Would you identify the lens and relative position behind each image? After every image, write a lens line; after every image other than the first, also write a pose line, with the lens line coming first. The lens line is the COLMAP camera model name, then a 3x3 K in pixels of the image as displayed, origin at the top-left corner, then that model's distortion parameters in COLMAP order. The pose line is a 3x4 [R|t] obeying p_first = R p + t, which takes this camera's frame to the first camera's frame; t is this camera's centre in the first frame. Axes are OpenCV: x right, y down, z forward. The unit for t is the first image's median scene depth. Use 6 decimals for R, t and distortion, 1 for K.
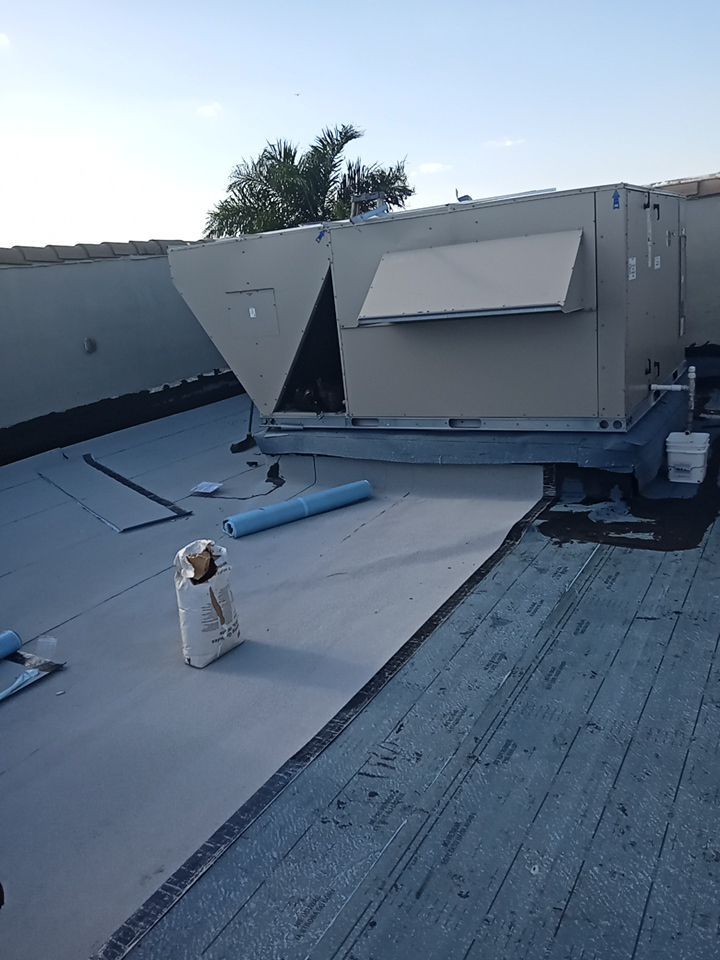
lens RADIAL K [[750.3, 0, 360.0], [0, 750.3, 480.0], [0, 0, 1]] dist [-0.004267, -0.005945]
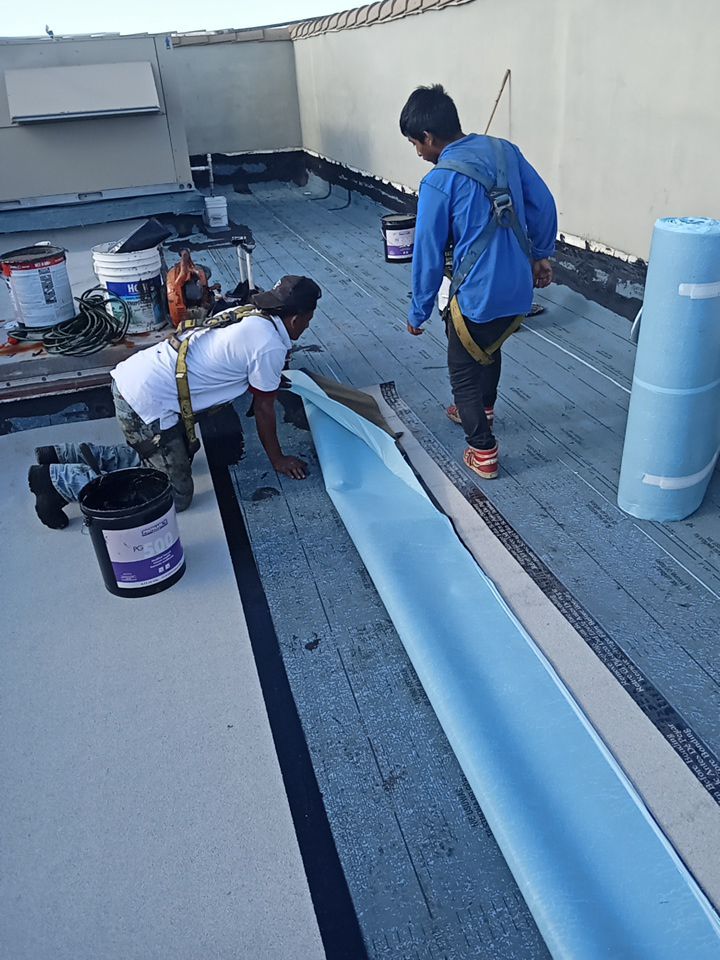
lens RADIAL K [[797.0, 0, 360.0], [0, 797.0, 480.0], [0, 0, 1]] dist [0.005434, 0.002775]
pose [[0.694442, -0.278867, 0.663313, -0.705437], [0.180811, 0.959896, 0.214258, 0.226428], [-0.696461, -0.028856, 0.717014, -0.534767]]
